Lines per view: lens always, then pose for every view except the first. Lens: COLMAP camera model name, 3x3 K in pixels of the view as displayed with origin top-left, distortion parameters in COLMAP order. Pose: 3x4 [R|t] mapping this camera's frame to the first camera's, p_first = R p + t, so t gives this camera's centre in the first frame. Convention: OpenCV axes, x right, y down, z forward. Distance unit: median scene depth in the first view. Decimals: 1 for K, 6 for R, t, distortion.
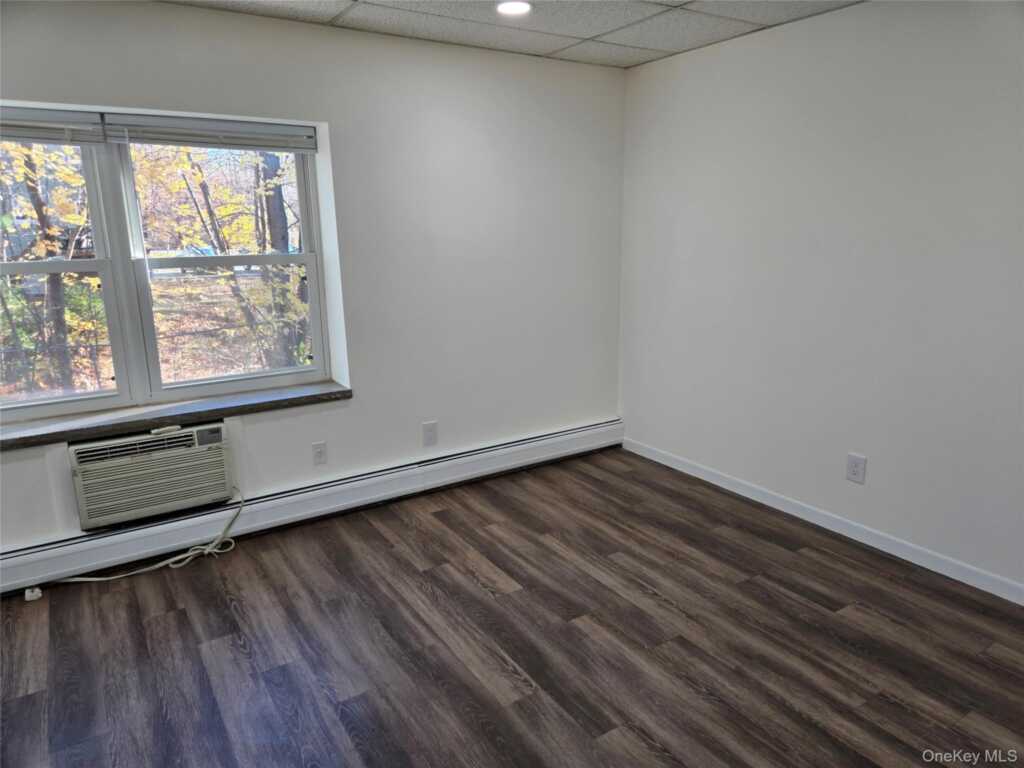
lens RADIAL K [[656.1, 0, 510.1], [0, 656.1, 354.1], [0, 0, 1]] dist [-0.002373, -0.001046]
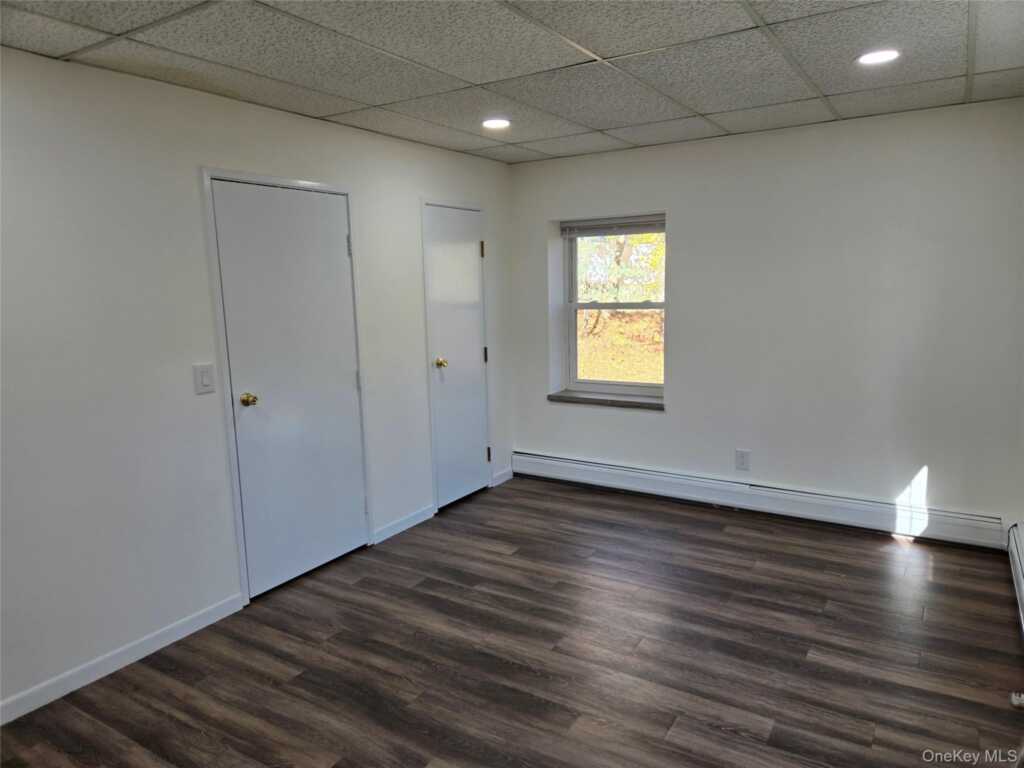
lens RADIAL K [[685.5, 0, 512.0], [0, 685.5, 384.0], [0, 0, 1]] dist [0.080689, -0.066873]
pose [[-0.901157, 0.100151, -0.421765, 0.277248], [-0.053796, 0.939588, 0.338053, -0.378734], [0.430142, 0.327328, -0.841329, 1.730307]]
